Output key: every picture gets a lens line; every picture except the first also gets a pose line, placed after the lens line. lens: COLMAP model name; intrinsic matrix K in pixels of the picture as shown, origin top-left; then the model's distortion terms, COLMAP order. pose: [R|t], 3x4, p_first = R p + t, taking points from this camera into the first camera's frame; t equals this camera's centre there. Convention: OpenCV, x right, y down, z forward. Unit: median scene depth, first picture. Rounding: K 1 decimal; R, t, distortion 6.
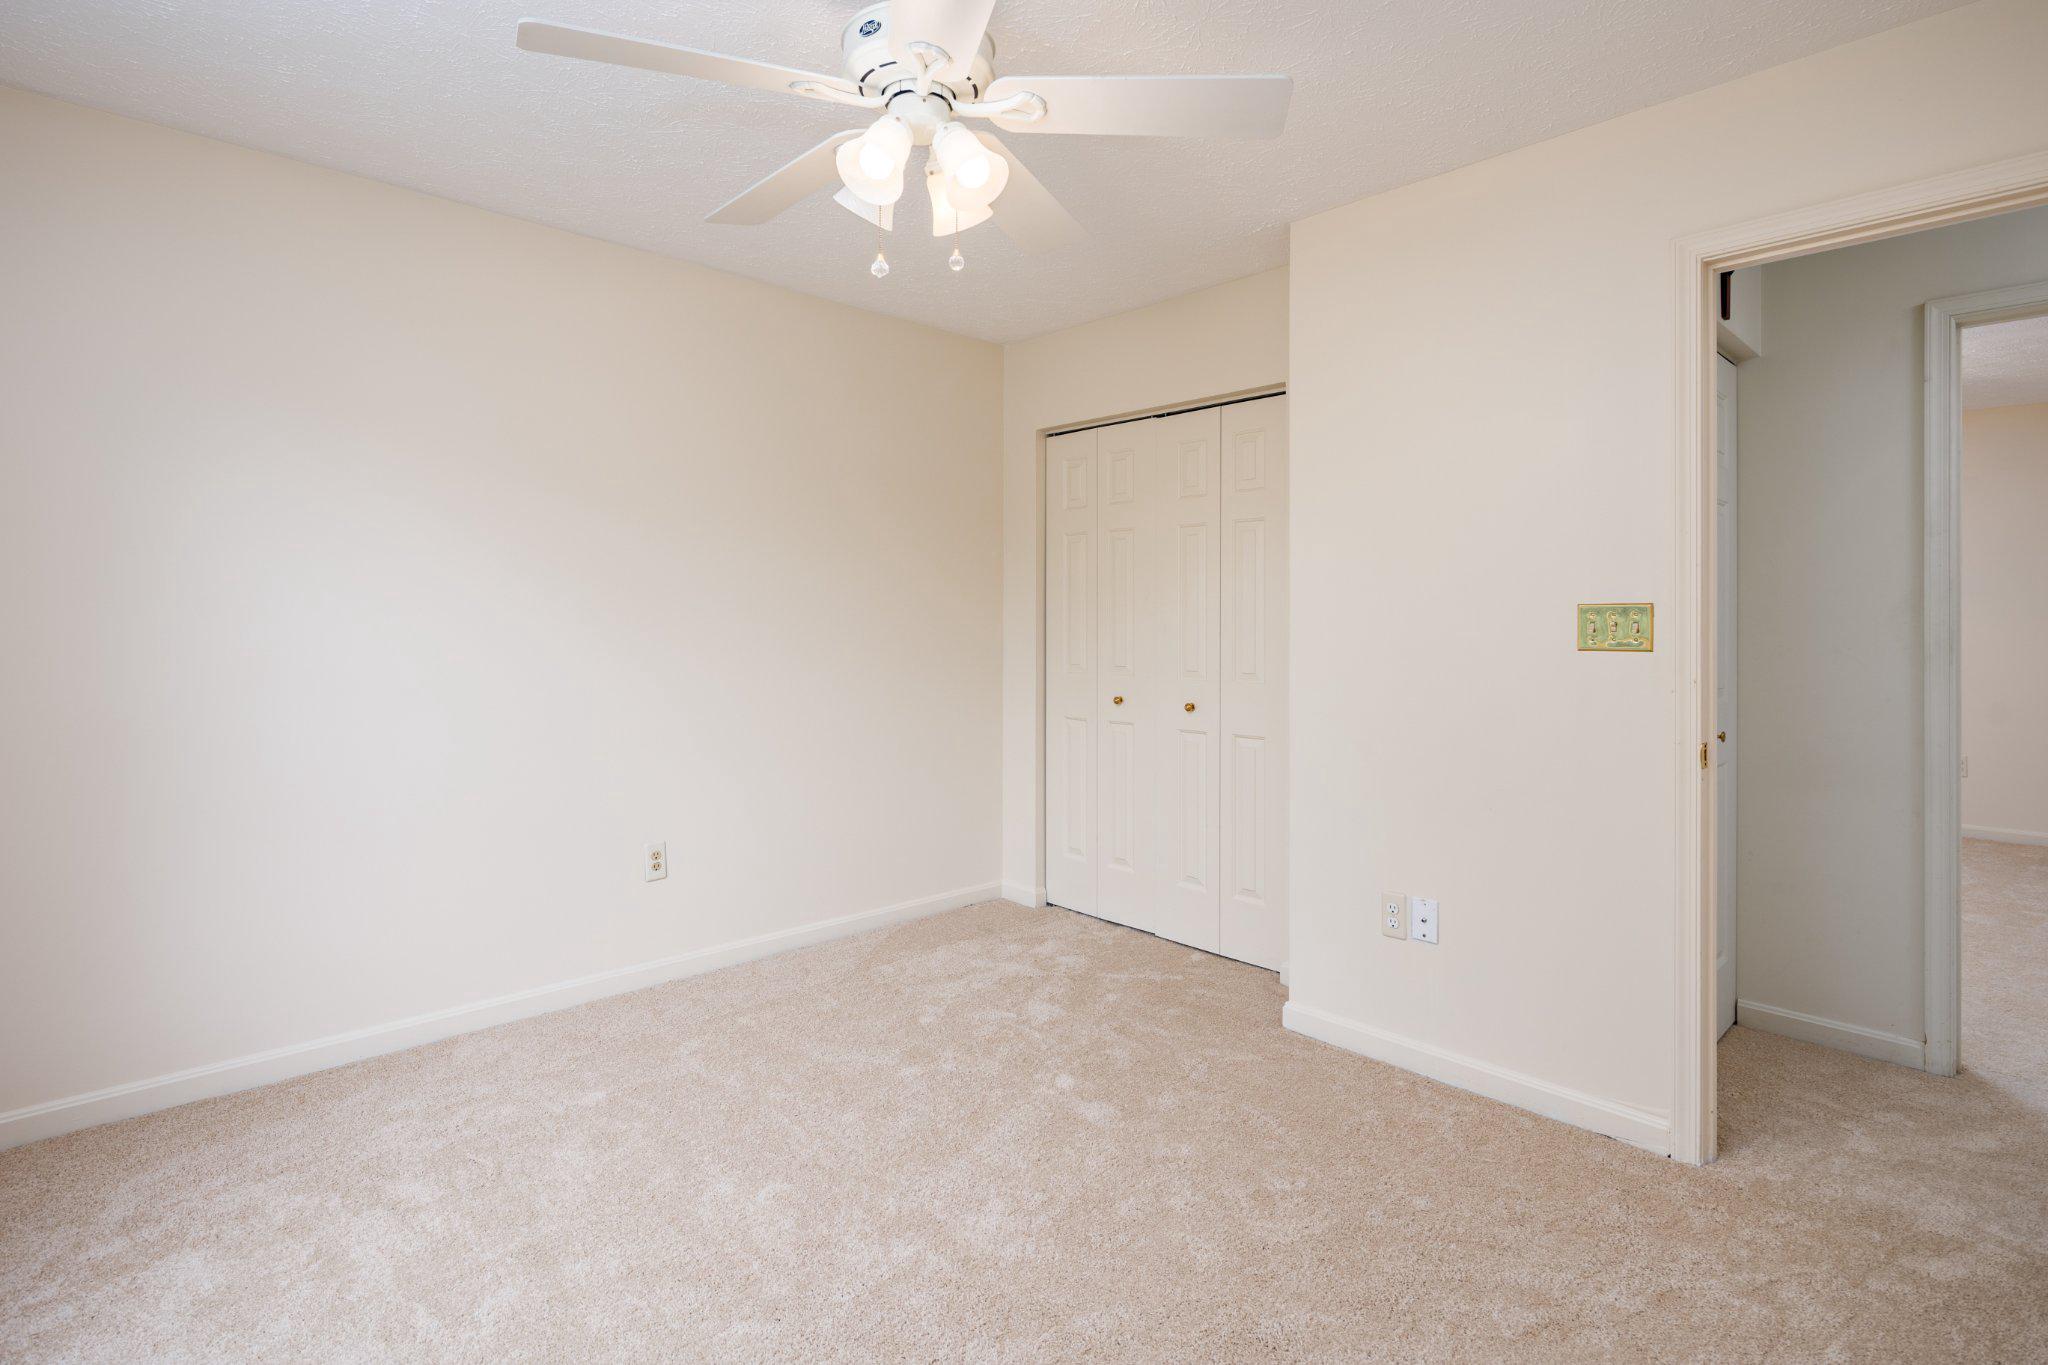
lens RADIAL K [[1008.1, 0, 1020.1], [0, 1008.1, 618.9], [0, 0, 1]] dist [0.002645, -0.000092]
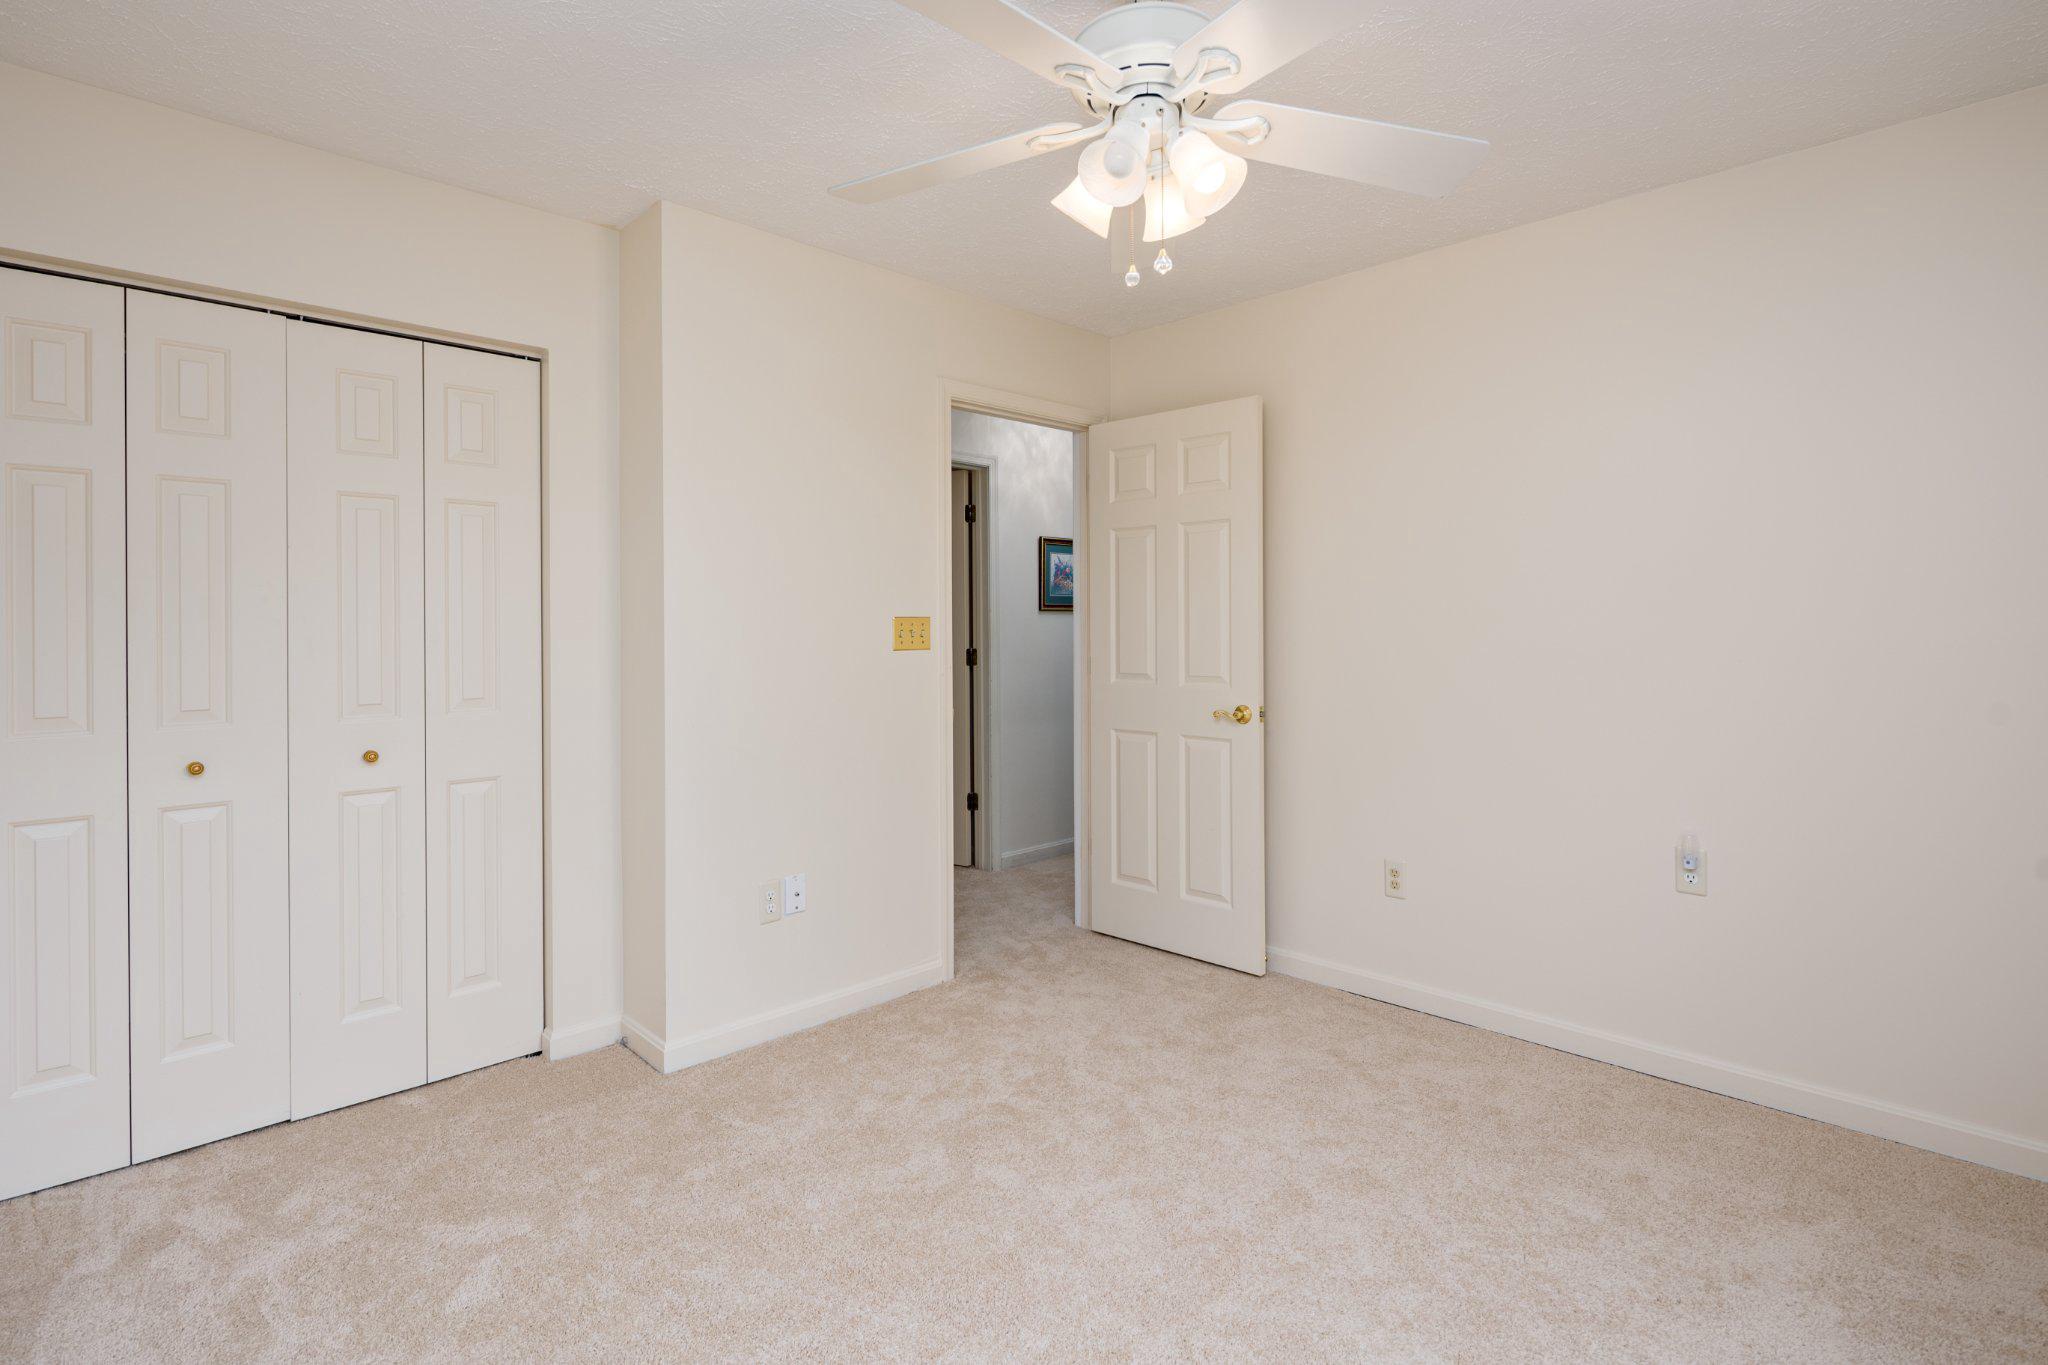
lens RADIAL K [[1008.1, 0, 1020.1], [0, 1008.1, 618.9], [0, 0, 1]] dist [0.002645, -0.000092]
pose [[-0.018558, 0.006590, 0.999806, -0.731688], [0.004758, 0.999968, -0.006503, -0.001460], [-0.999816, 0.004636, -0.018589, 0.764950]]
